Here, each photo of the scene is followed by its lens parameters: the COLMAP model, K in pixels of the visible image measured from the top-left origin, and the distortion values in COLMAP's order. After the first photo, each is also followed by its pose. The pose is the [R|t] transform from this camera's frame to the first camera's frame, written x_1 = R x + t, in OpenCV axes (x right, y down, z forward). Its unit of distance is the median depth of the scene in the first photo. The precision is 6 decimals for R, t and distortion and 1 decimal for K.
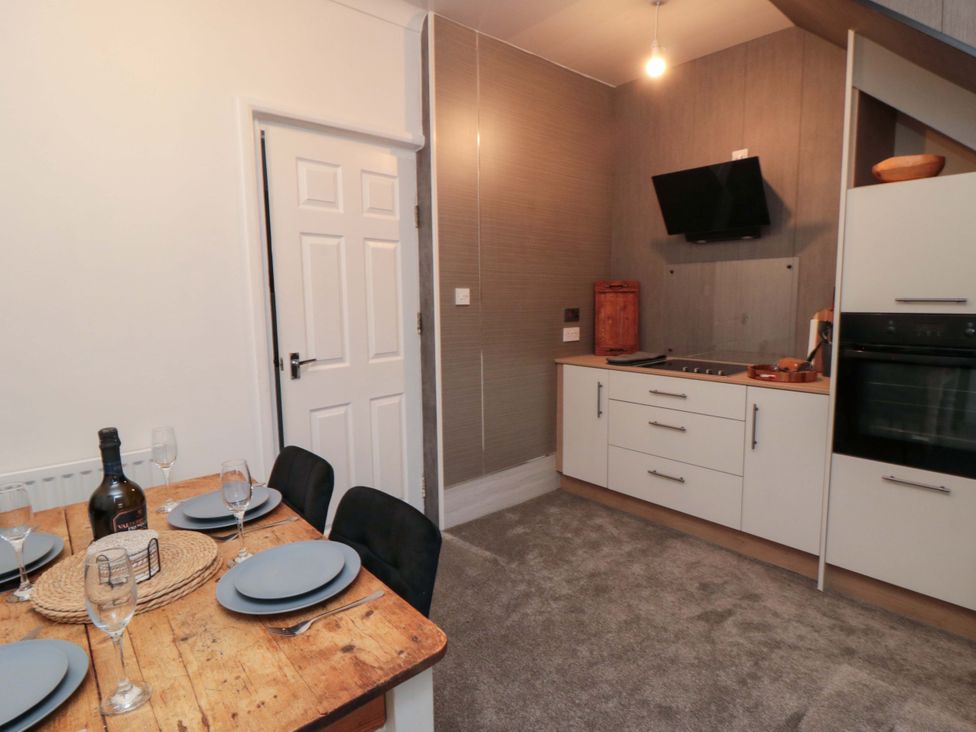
lens RADIAL K [[528.4, 0, 510.7], [0, 528.4, 360.5], [0, 0, 1]] dist [0.000510, -0.014245]
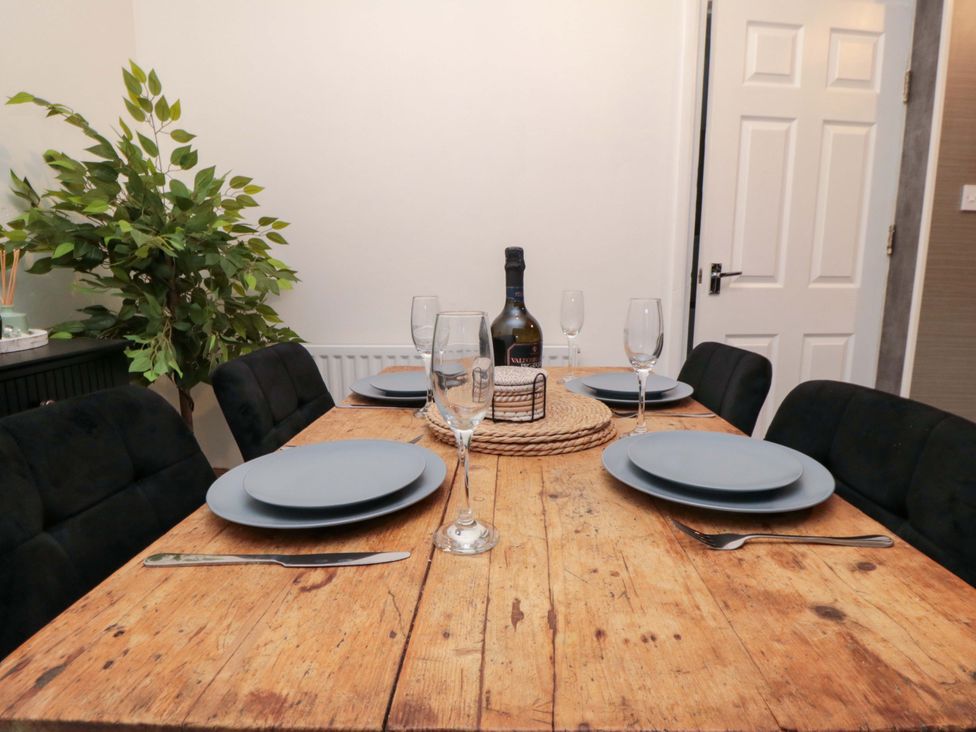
lens RADIAL K [[509.7, 0, 502.5], [0, 509.7, 361.6], [0, 0, 1]] dist [0.001656, -0.015127]
pose [[0.725822, 0.117644, -0.677748, -0.193748], [-0.092613, 0.993009, 0.073185, 0.256893], [0.681620, 0.009649, 0.731643, 0.379345]]
